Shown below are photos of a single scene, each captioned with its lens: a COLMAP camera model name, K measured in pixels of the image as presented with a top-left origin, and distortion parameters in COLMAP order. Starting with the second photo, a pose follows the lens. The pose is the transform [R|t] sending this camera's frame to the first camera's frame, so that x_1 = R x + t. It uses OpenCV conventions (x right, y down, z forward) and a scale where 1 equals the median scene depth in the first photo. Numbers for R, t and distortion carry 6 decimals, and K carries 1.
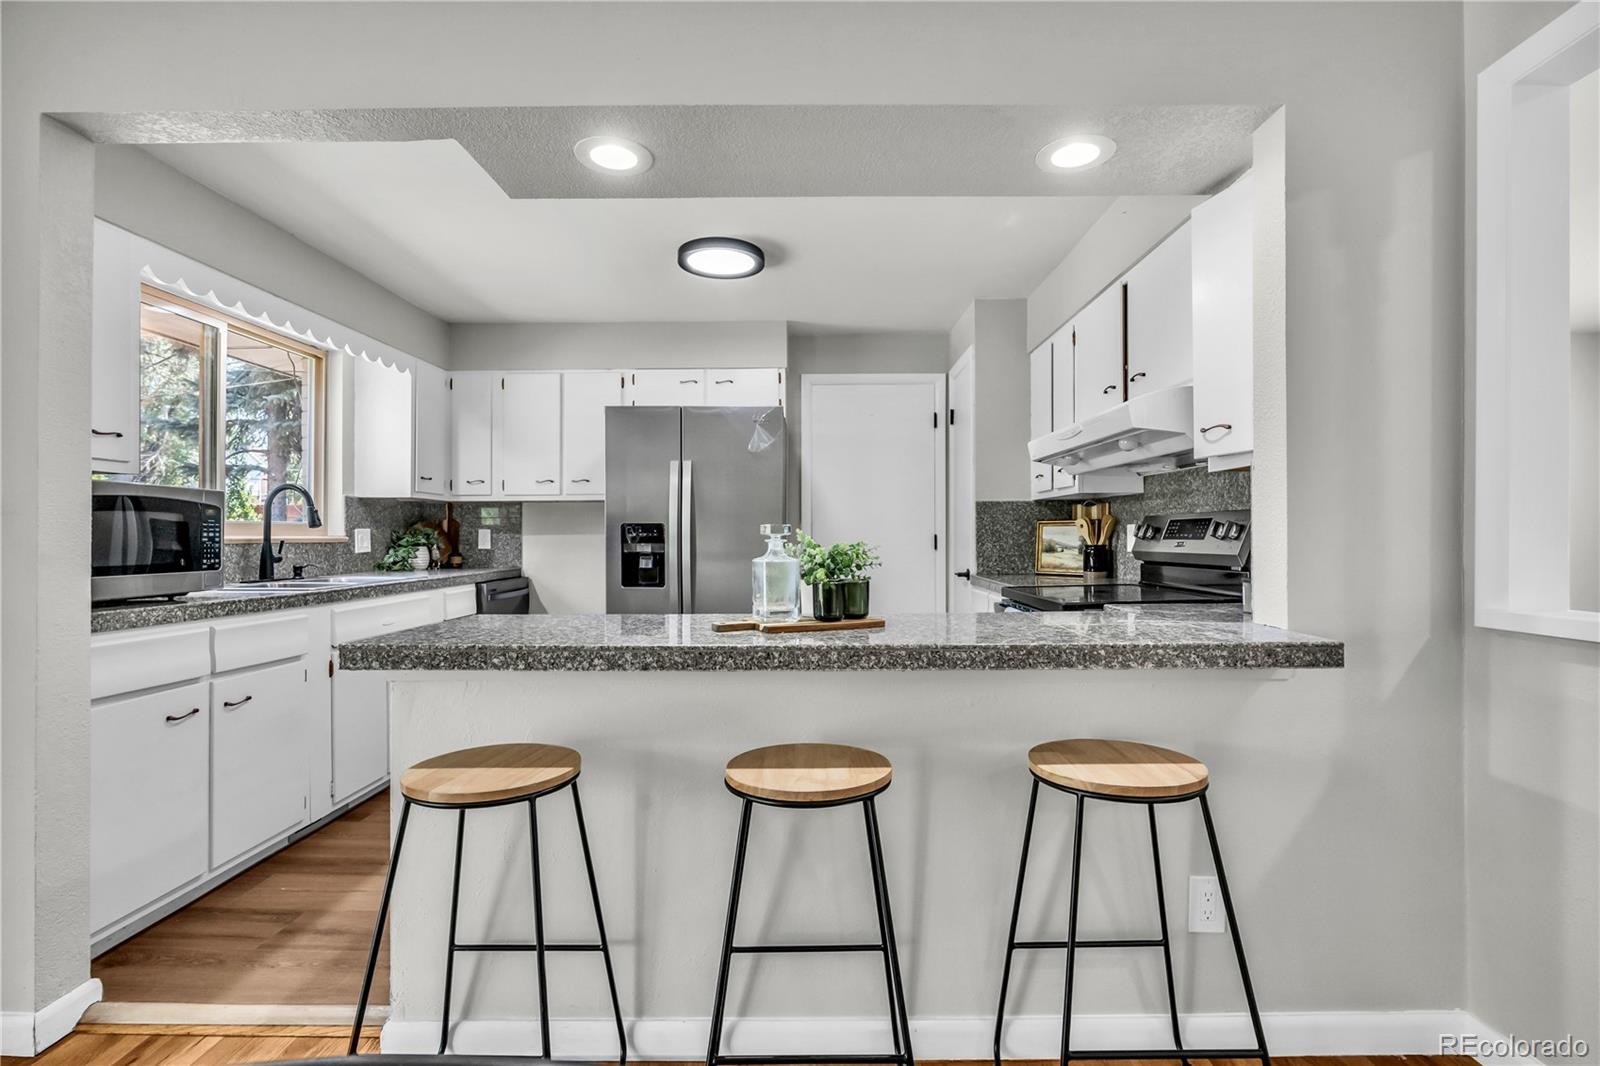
lens RADIAL K [[742.3, 0, 813.5], [0, 742.3, 533.8], [0, 0, 1]] dist [-0.011529, 0.000819]
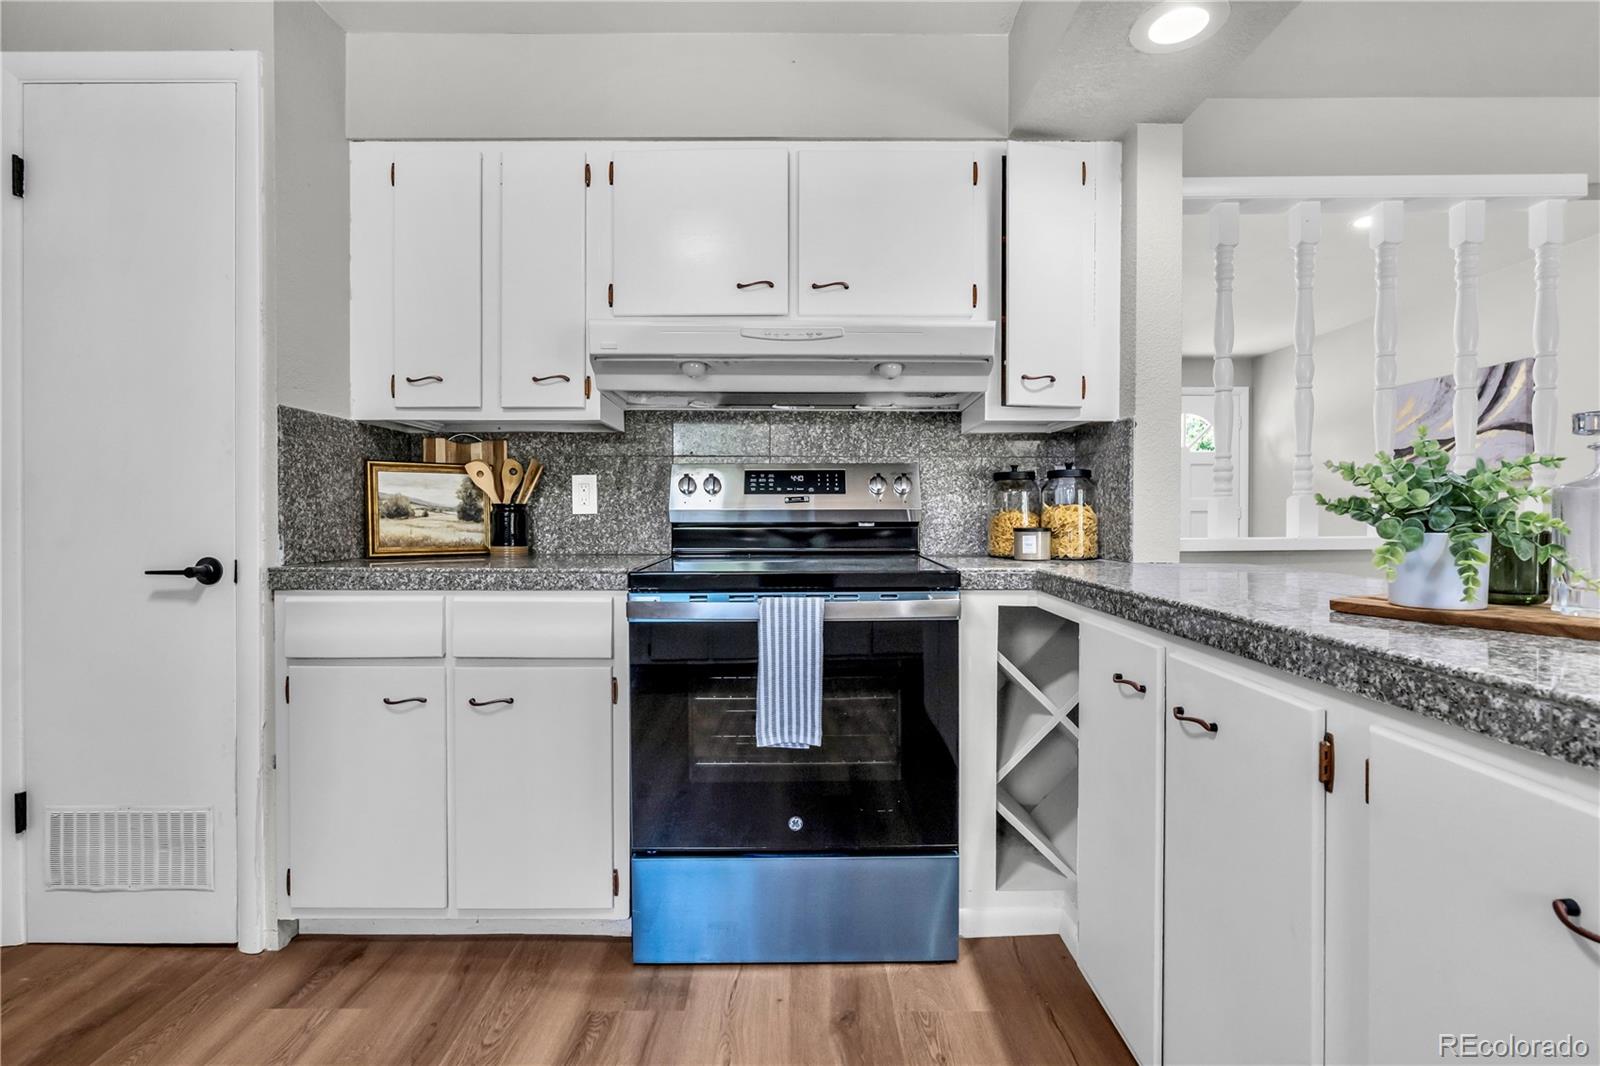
lens RADIAL K [[730.7, 0, 805.0], [0, 730.7, 525.1], [0, 0, 1]] dist [-0.011020, 0.002070]
pose [[-0.005165, -0.006552, 0.999965, -0.236245], [-0.001642, 0.999977, 0.006544, 0.026794], [-0.999985, -0.001608, -0.005176, 0.710416]]
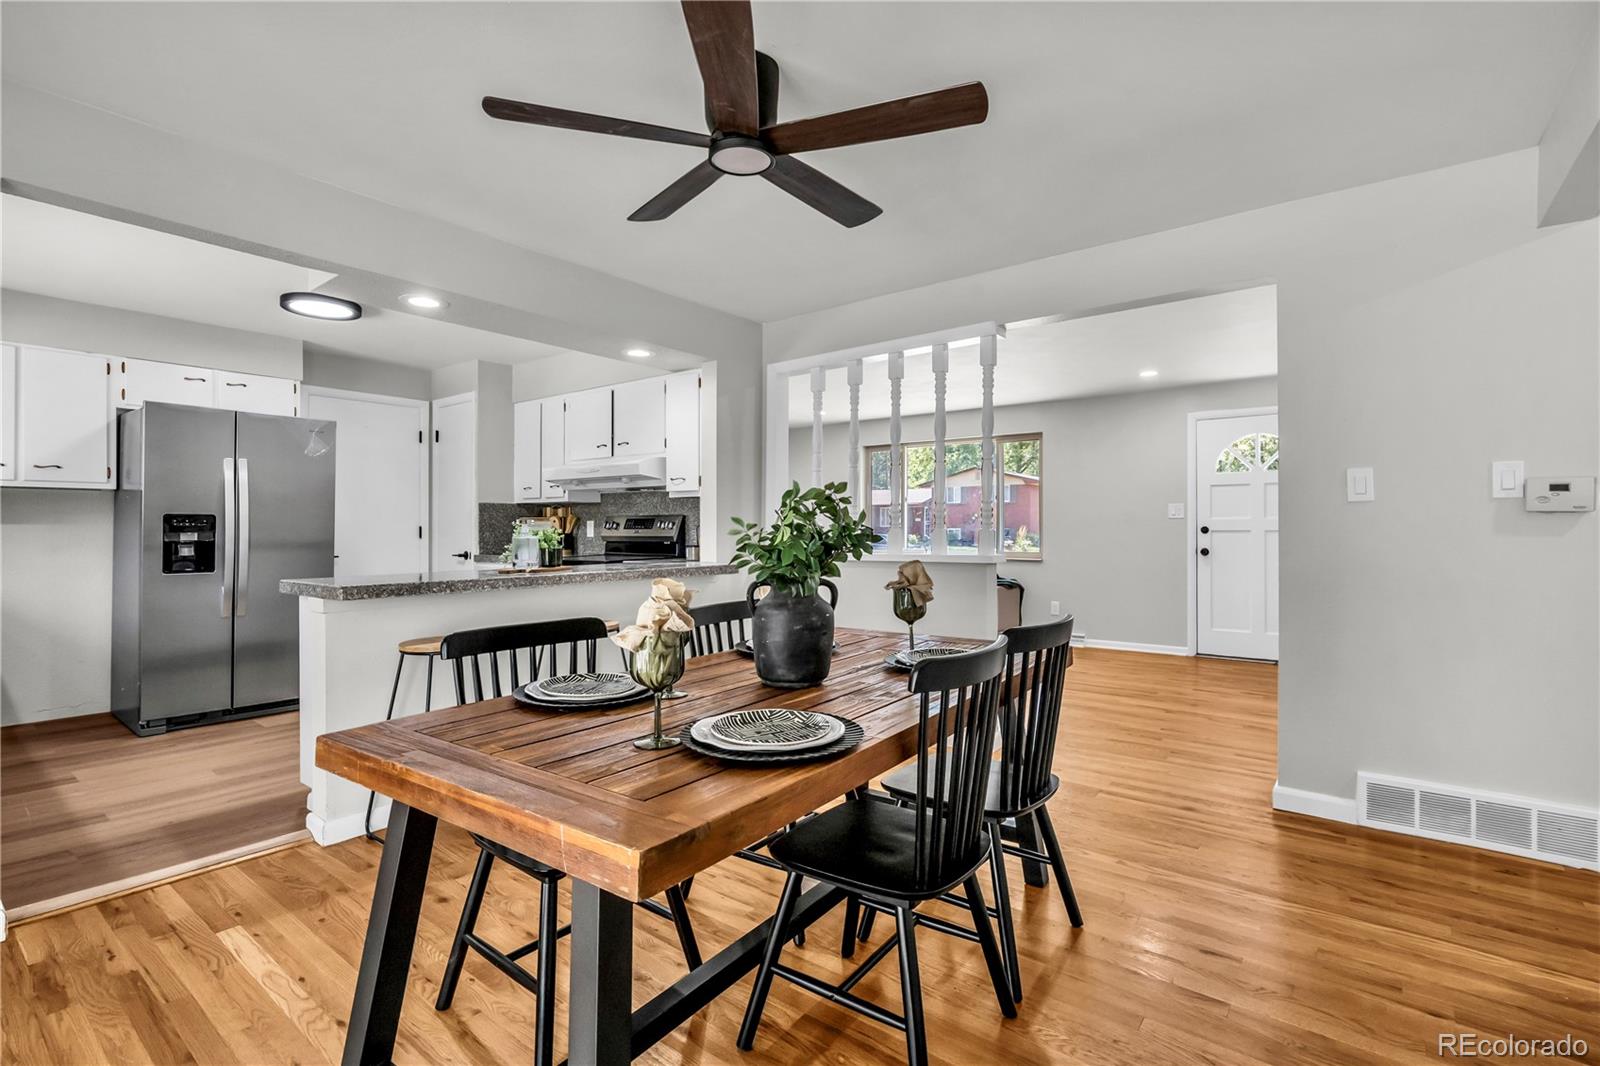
lens RADIAL K [[737.2, 0, 803.0], [0, 737.2, 528.9], [0, 0, 1]] dist [-0.000787, 0.000031]
pose [[0.611960, 0.002938, 0.790883, -0.534556], [-0.003593, 0.999993, -0.000935, 0.005377], [-0.790880, -0.002269, 0.611966, -0.362058]]
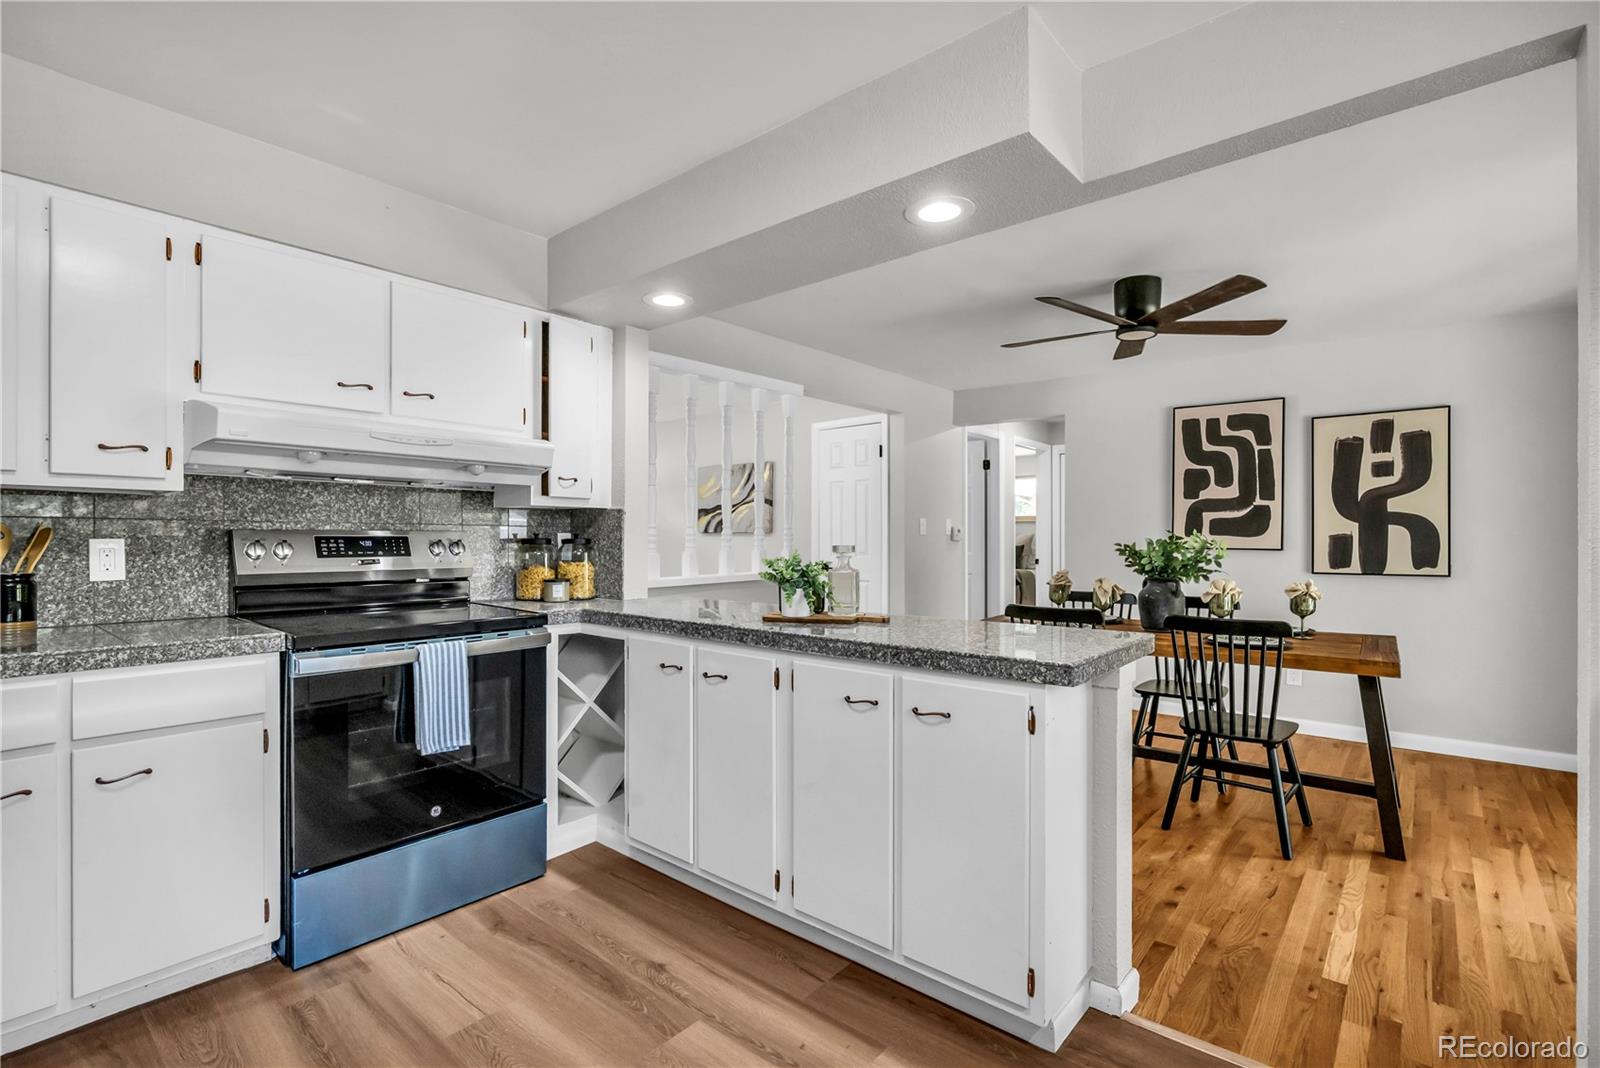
lens RADIAL K [[734.4, 0, 793.7], [0, 734.4, 543.7], [0, 0, 1]] dist [-0.007067, 0.000596]
pose [[-0.759579, -0.000422, 0.650414, -0.405062], [0.000617, 0.999999, 0.001370, -0.007851], [-0.650414, 0.001442, -0.759578, 0.980334]]
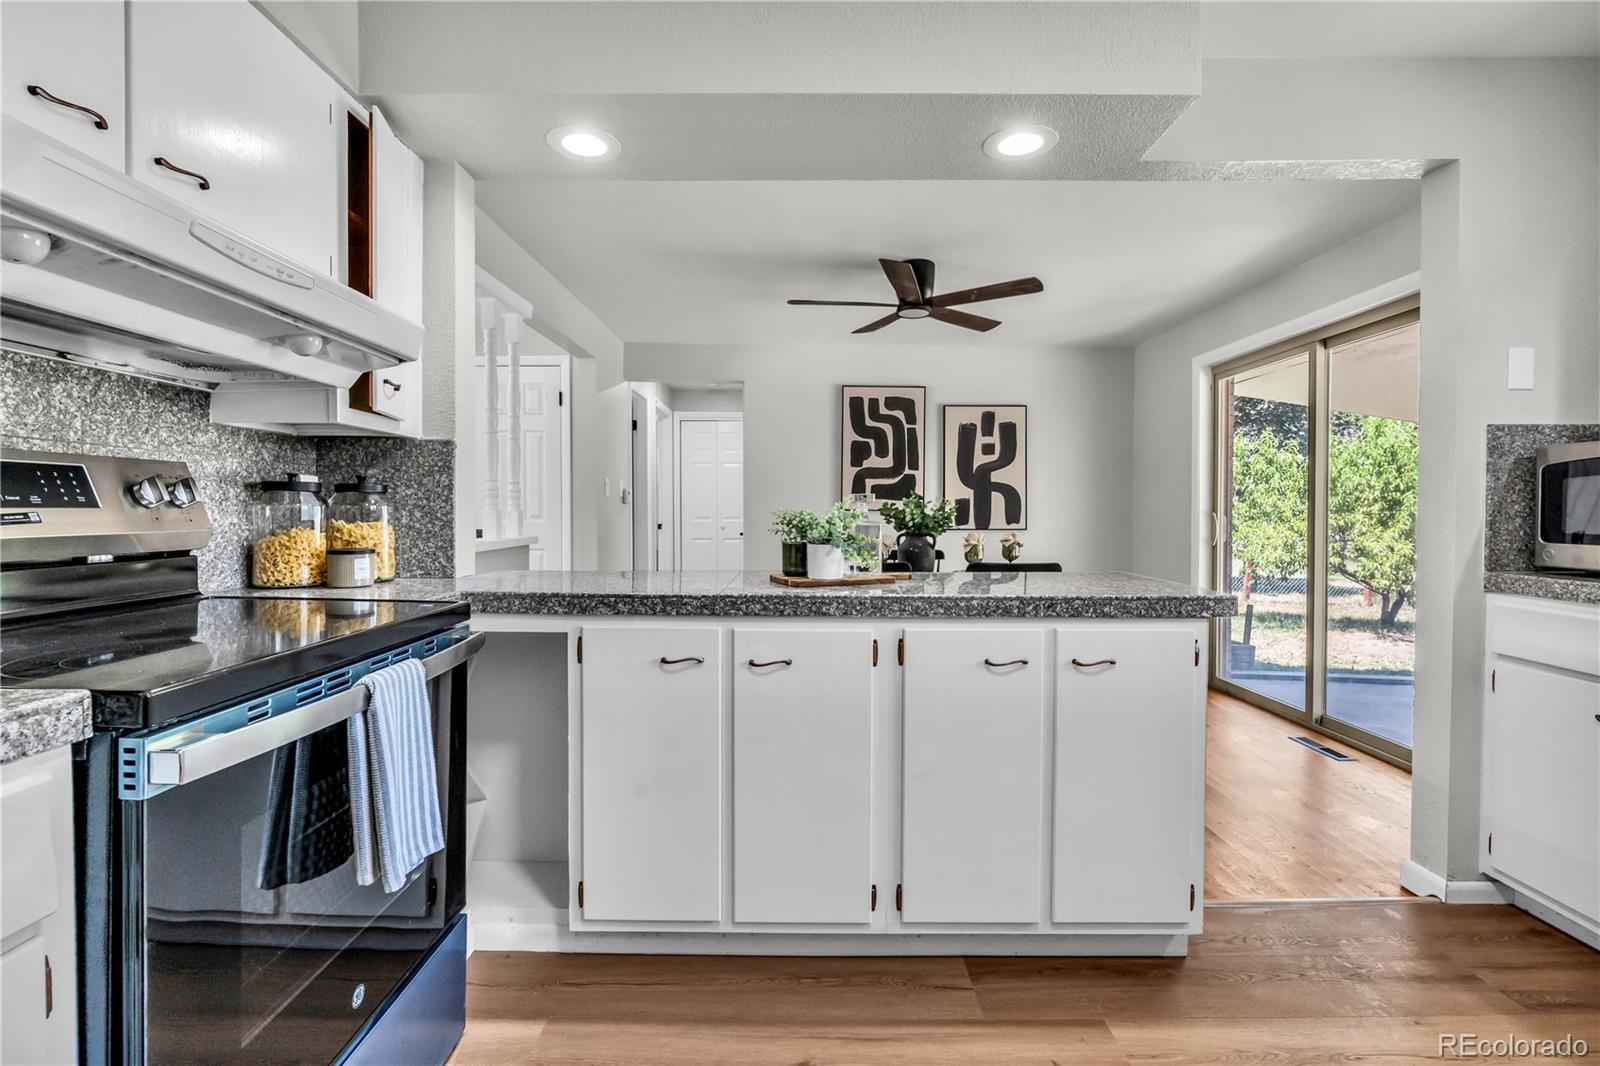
lens RADIAL K [[730.6, 0, 797.2], [0, 730.6, 524.1], [0, 0, 1]] dist [-0.008260, 0.000879]
pose [[-0.999998, 0.001629, 0.001244, 0.024465], [0.001647, 0.999887, 0.014945, 0.008516], [-0.001219, 0.014947, -0.999888, 1.019218]]
